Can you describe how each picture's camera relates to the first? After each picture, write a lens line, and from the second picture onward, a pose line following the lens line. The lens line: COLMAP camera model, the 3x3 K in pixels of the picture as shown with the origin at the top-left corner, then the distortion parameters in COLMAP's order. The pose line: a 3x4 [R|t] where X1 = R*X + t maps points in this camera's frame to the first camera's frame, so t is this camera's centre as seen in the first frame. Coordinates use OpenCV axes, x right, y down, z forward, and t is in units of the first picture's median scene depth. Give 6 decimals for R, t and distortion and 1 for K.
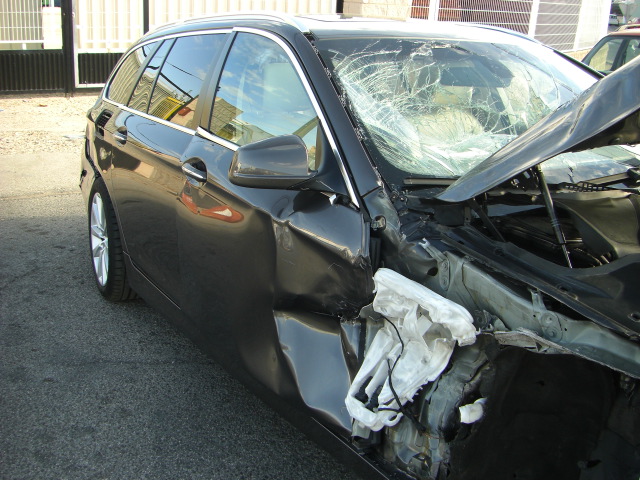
lens RADIAL K [[702.2, 0, 340.6], [0, 702.2, 230.4], [0, 0, 1]] dist [-0.149662, 0.000000]
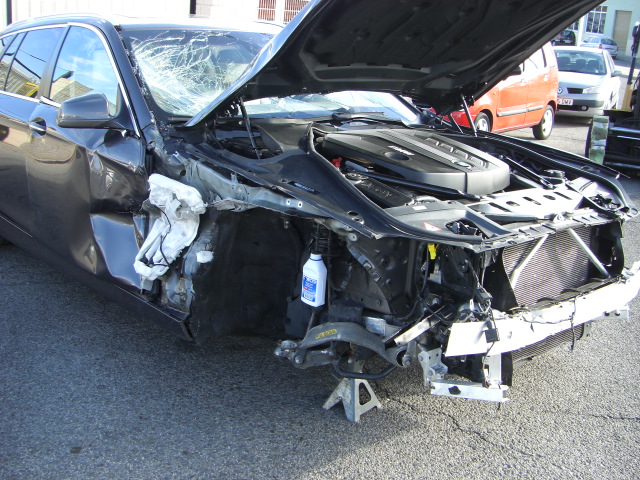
lens RADIAL K [[726.2, 0, 318.8], [0, 726.2, 240.2], [0, 0, 1]] dist [-0.140416, 0.000000]
pose [[0.991330, -0.026421, 0.128712, 0.180243], [0.026479, 0.999649, 0.001256, 0.176482], [-0.128700, 0.002163, 0.991681, -0.529792]]
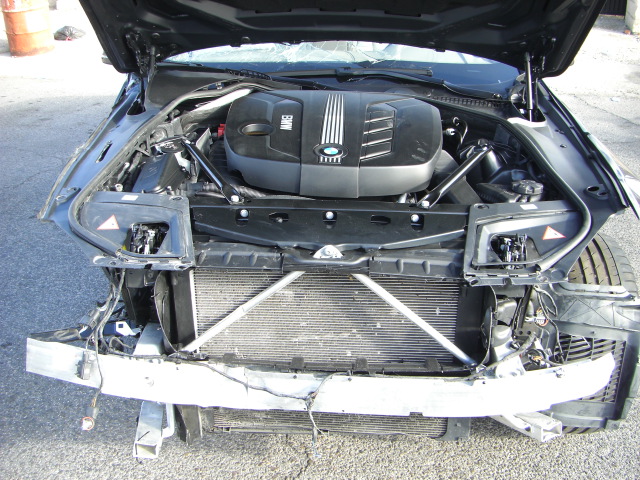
lens RADIAL K [[726.2, 0, 321.0], [0, 726.2, 220.7], [0, 0, 1]] dist [-0.140416, 0.000000]
pose [[0.824206, 0.185537, -0.535033, 1.142498], [-0.136911, 0.982062, 0.129649, 0.013833], [0.549490, -0.033606, 0.834824, -0.092986]]
